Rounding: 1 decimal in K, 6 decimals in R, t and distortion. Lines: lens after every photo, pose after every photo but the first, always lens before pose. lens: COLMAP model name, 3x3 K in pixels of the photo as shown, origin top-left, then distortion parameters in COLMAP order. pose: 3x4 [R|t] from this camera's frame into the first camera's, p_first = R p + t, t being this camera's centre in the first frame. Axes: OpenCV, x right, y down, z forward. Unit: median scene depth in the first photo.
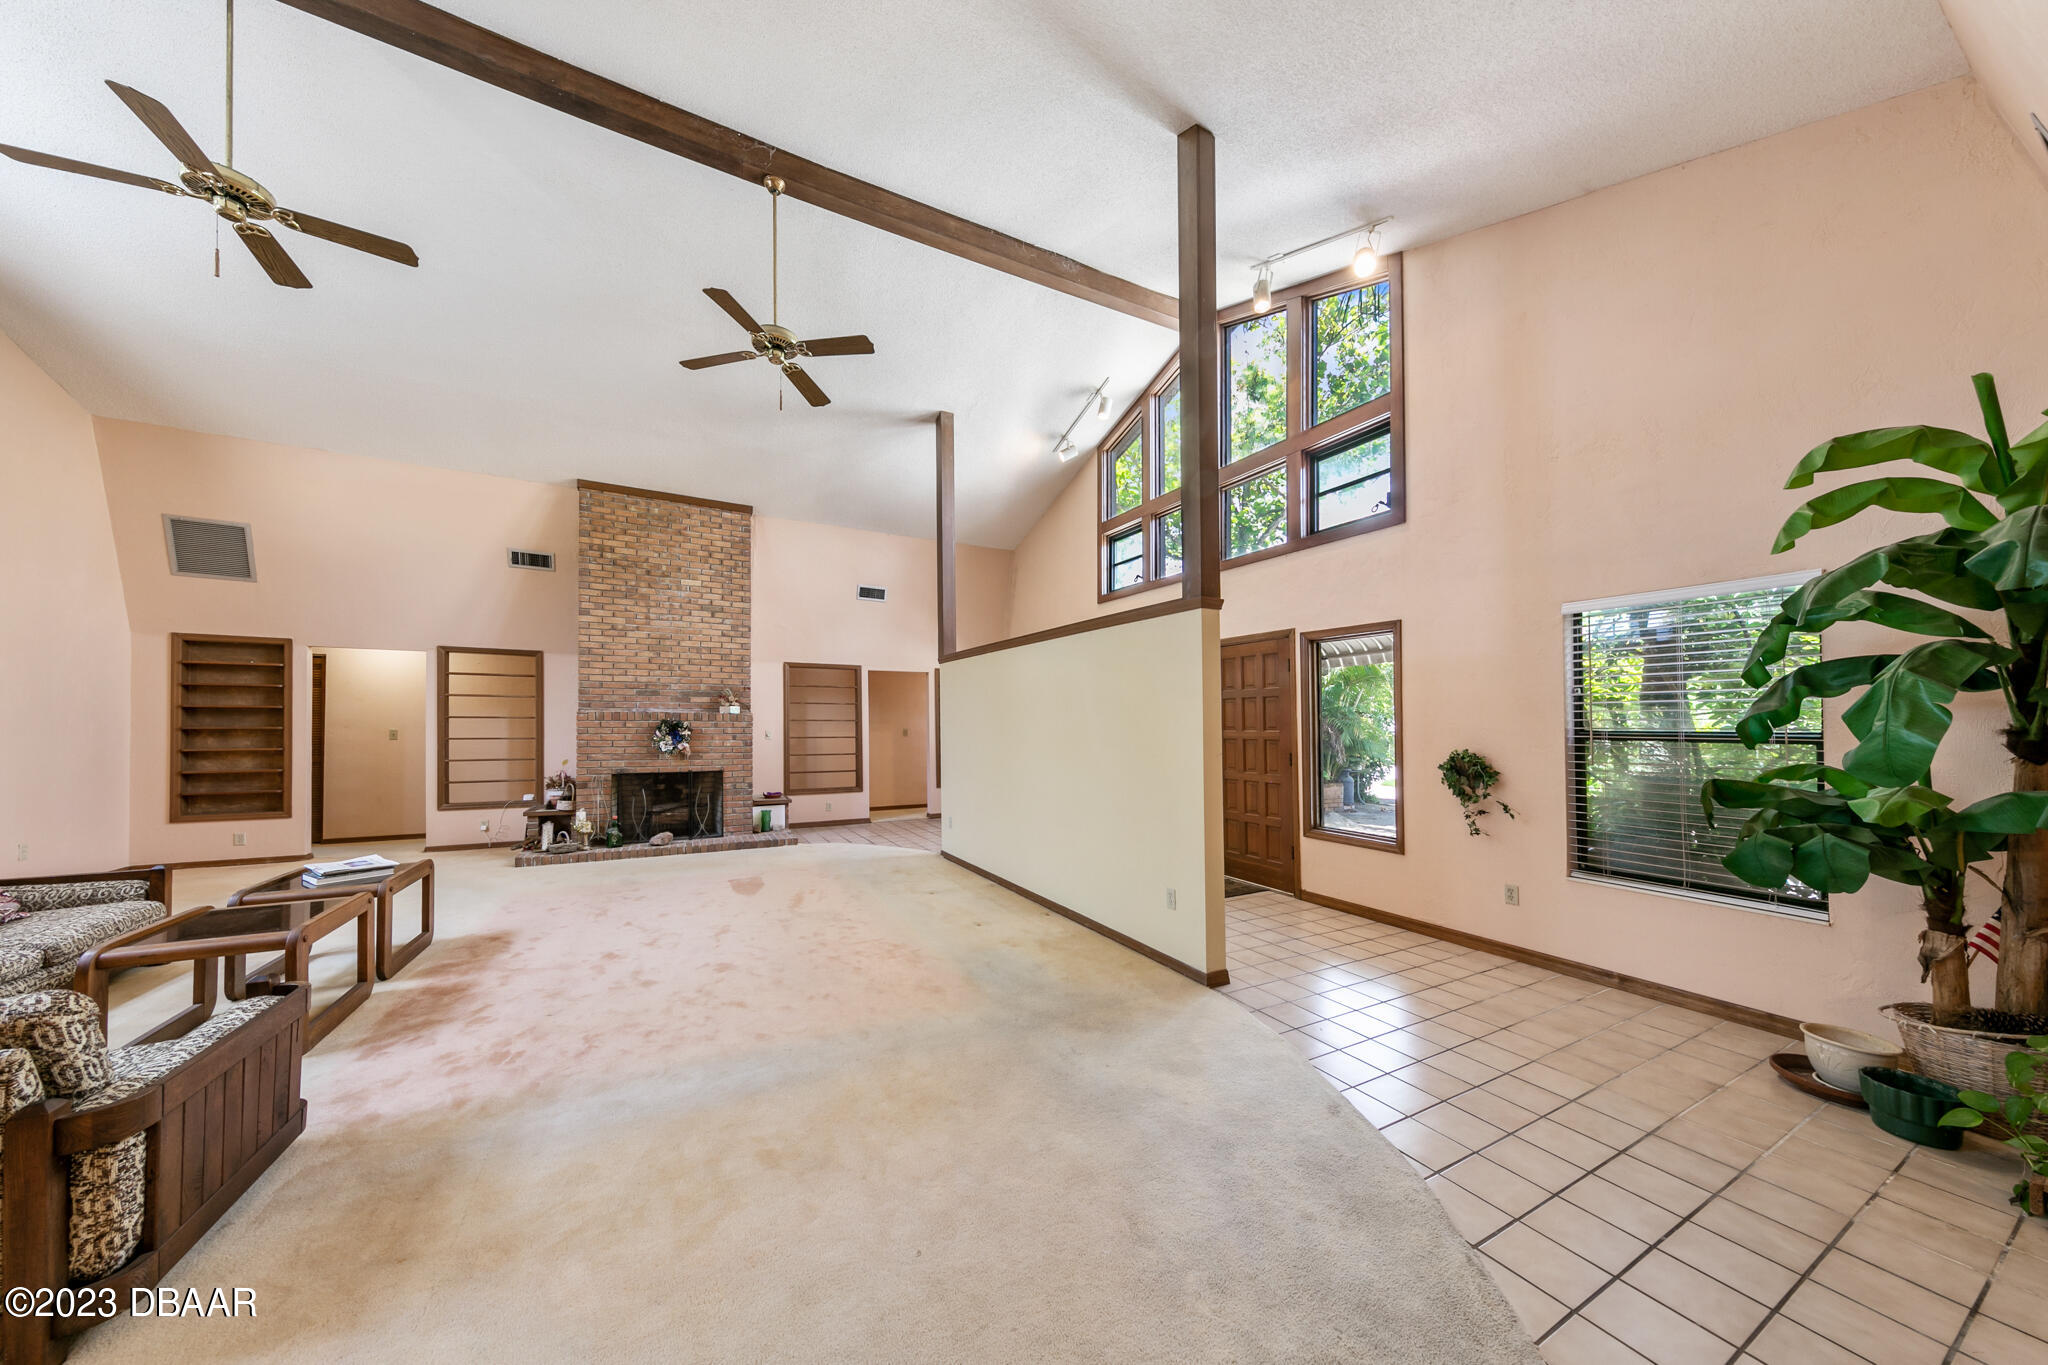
lens RADIAL K [[649.8, 0, 1037.8], [0, 649.8, 717.8], [0, 0, 1]] dist [0.004583, -0.000237]
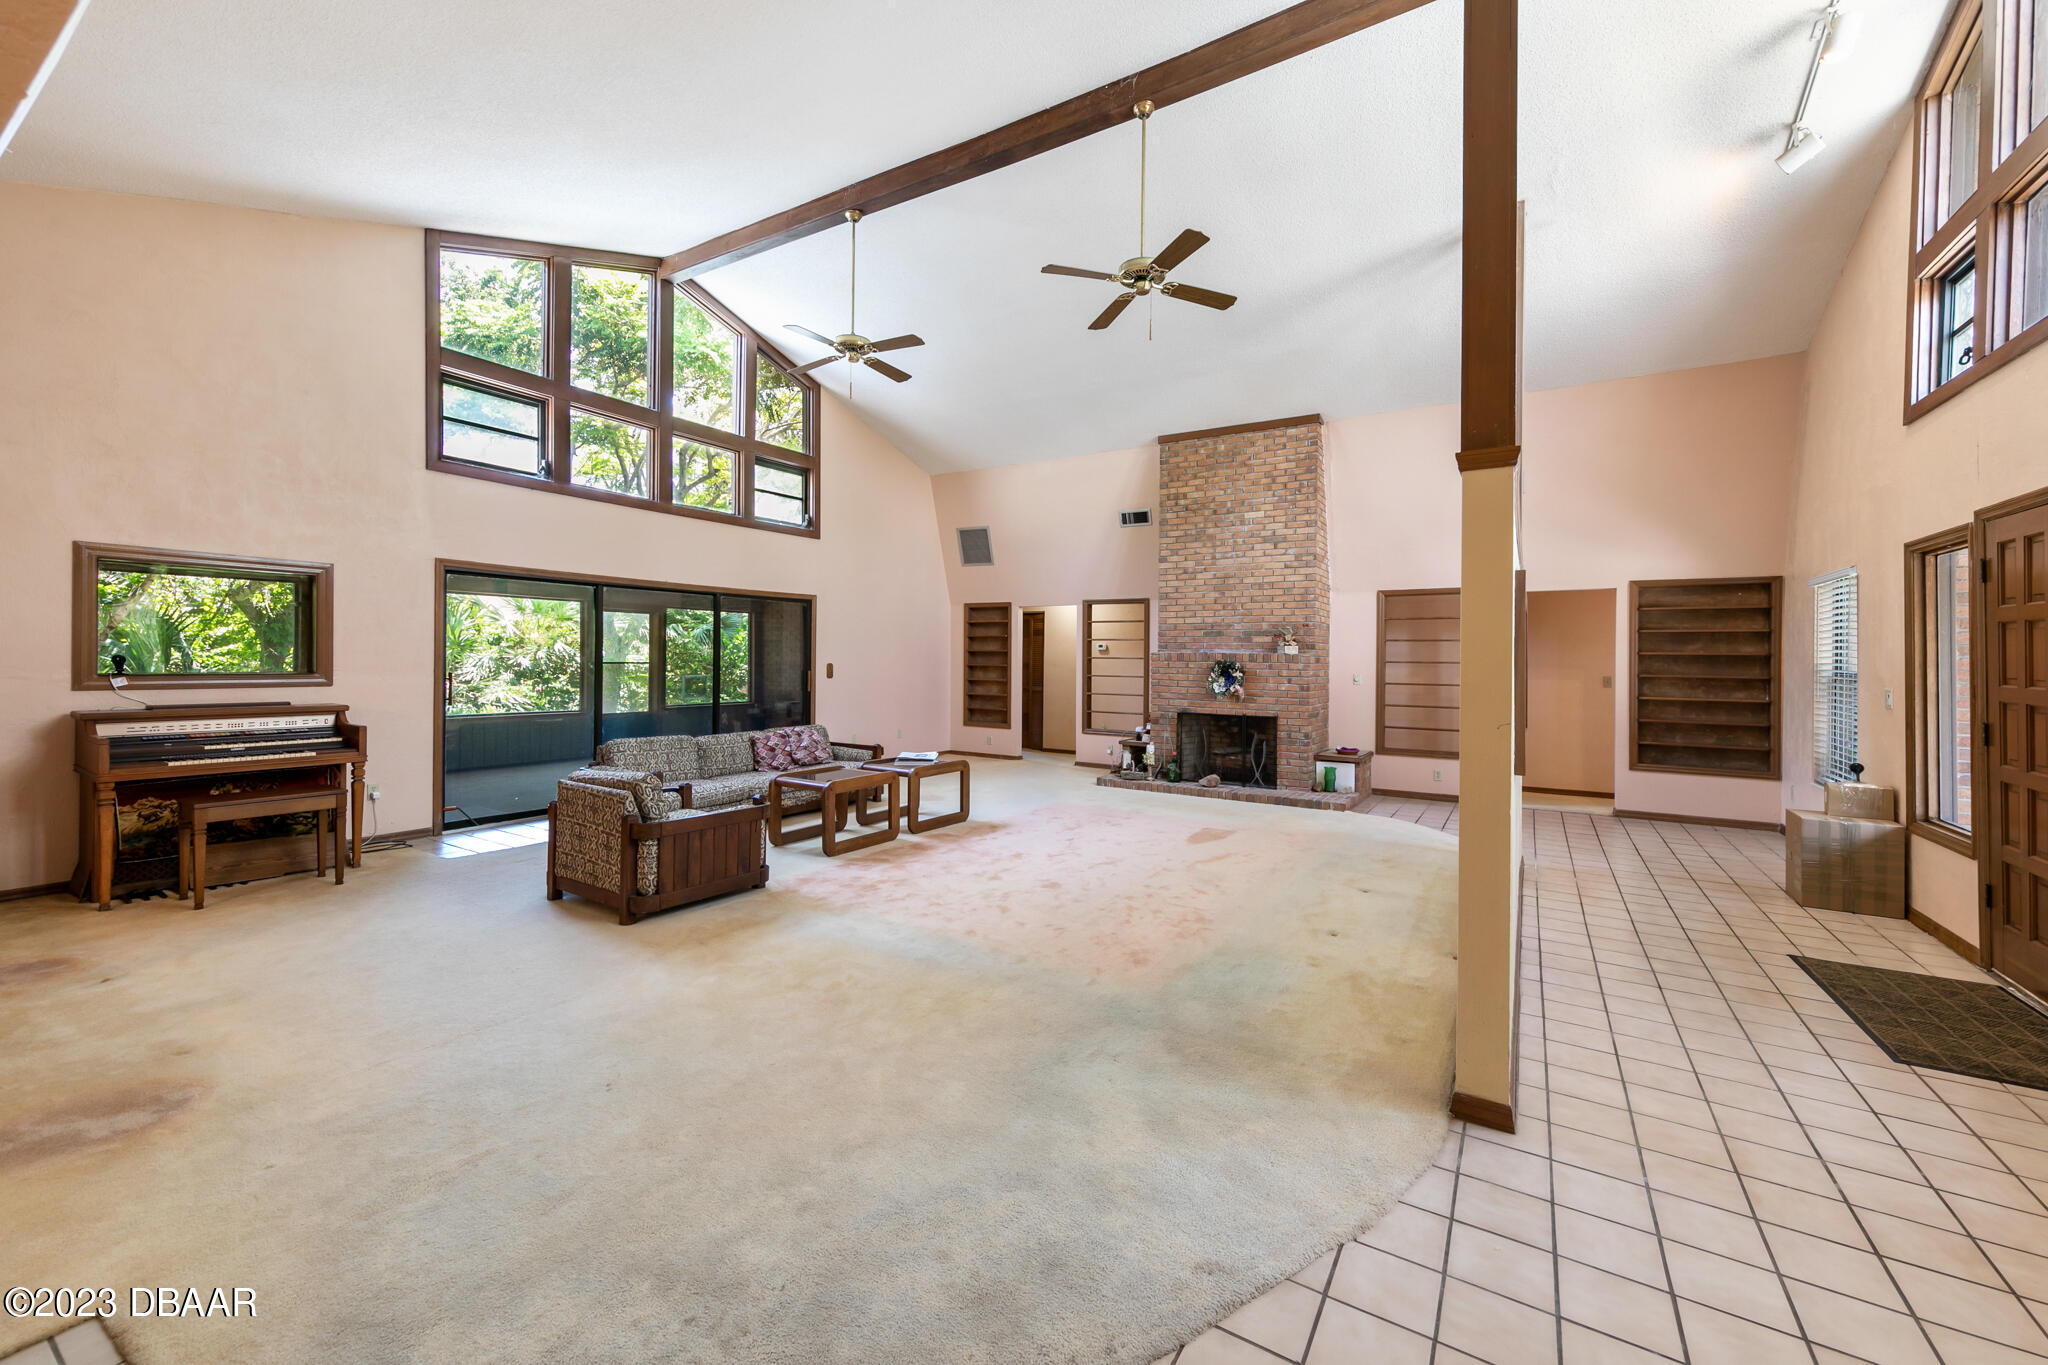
lens RADIAL K [[805.0, 0, 1029.7], [0, 805.0, 676.1], [0, 0, 1]] dist [0.004111, -0.000125]
pose [[0.500513, 0.020345, -0.865490, 0.358355], [-0.001617, 0.999744, 0.022566, -0.000765], [0.865727, -0.009896, 0.500418, 0.154761]]
